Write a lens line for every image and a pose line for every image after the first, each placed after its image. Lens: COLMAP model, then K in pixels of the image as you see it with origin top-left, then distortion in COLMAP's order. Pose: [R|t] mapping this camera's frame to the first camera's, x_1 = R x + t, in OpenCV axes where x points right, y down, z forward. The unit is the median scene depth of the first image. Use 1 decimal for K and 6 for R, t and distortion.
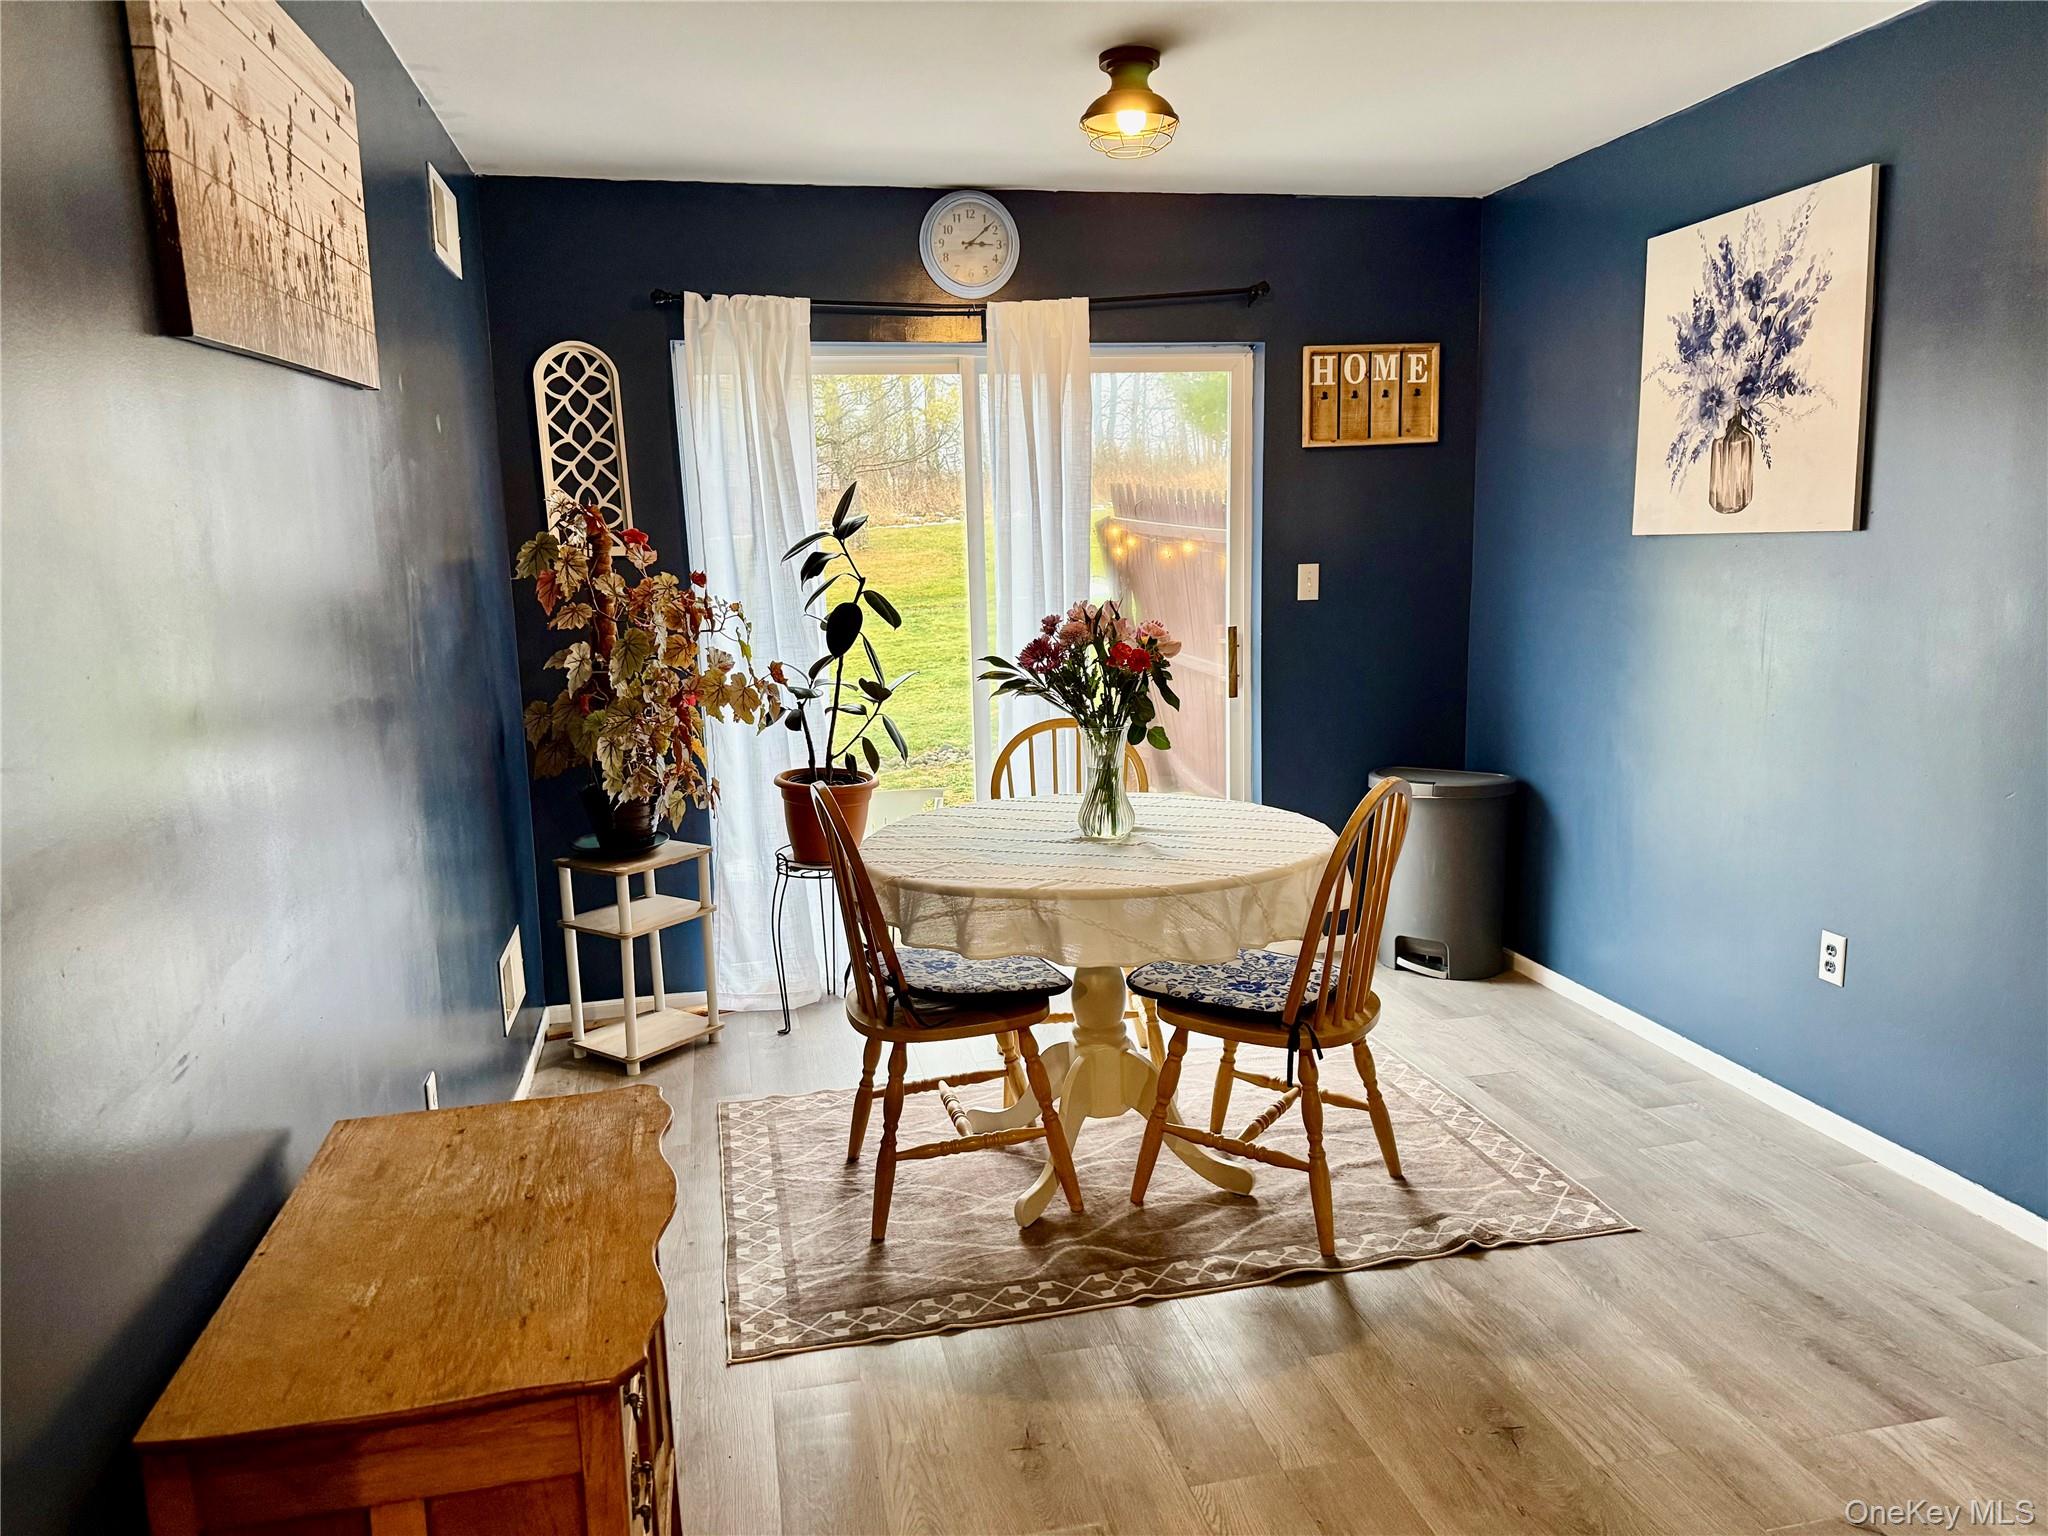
lens RADIAL K [[1451.6, 0, 1018.2], [0, 1451.6, 772.7], [0, 0, 1]] dist [0.152432, -0.300770]
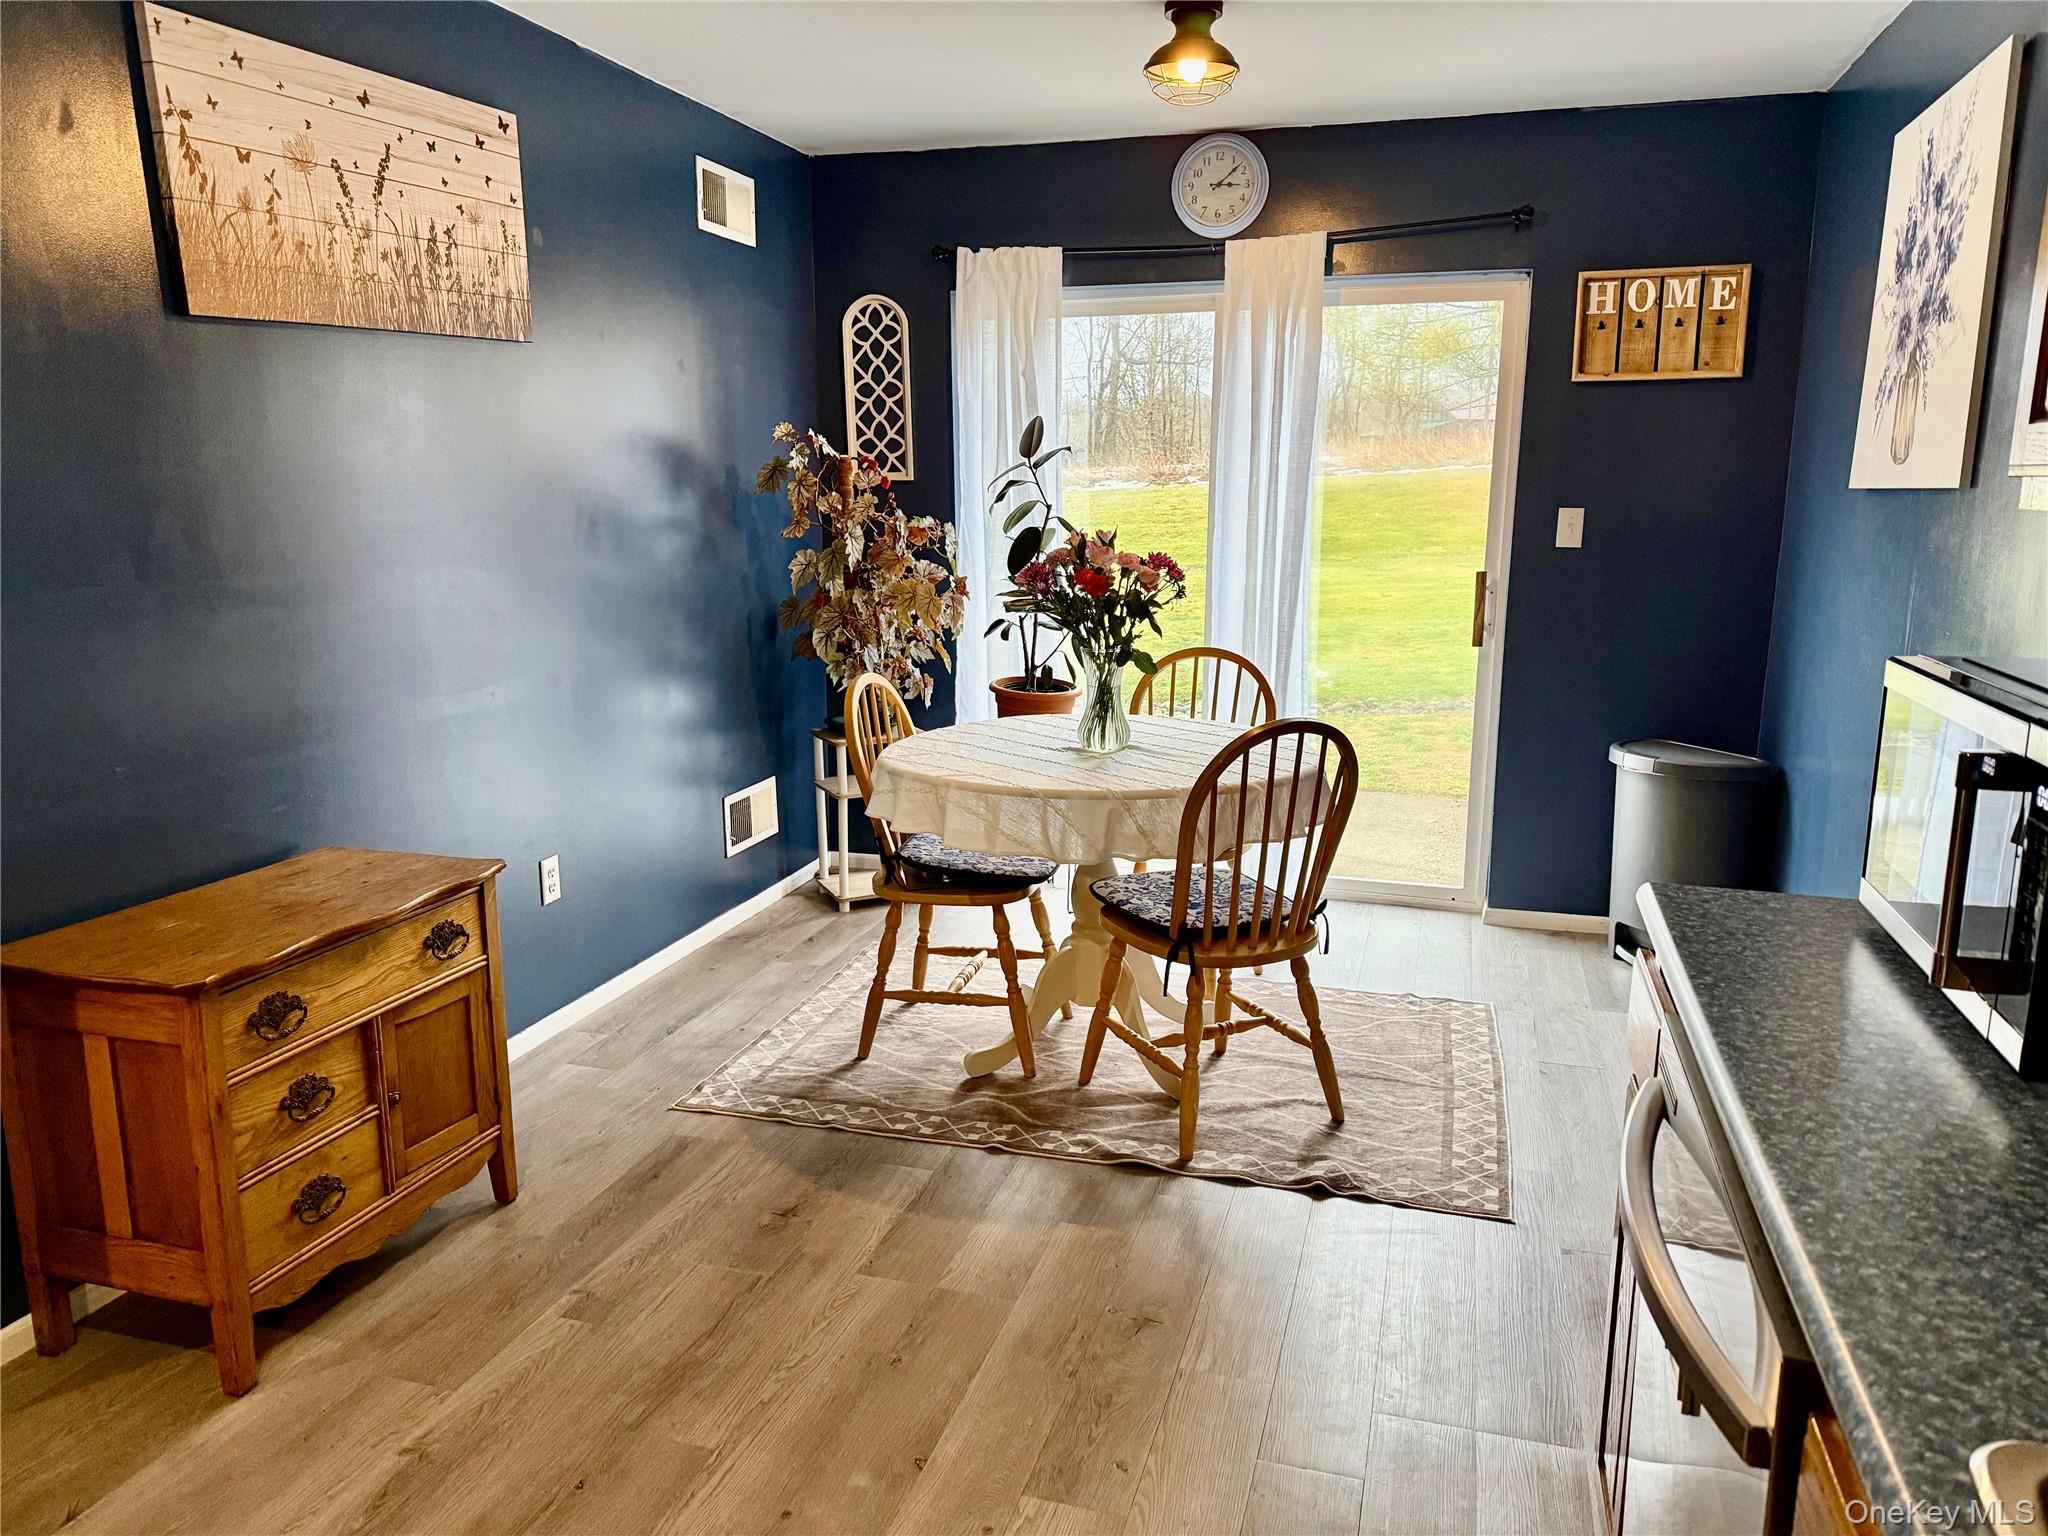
lens RADIAL K [[1475.4, 0, 1108.8], [0, 1475.4, 797.6], [0, 0, 1]] dist [0.132151, -0.245221]
pose [[0.871779, 0.129894, -0.472366, 0.475557], [-0.105338, 0.991357, 0.078203, -0.006321], [0.478441, -0.018417, 0.877926, 0.030422]]
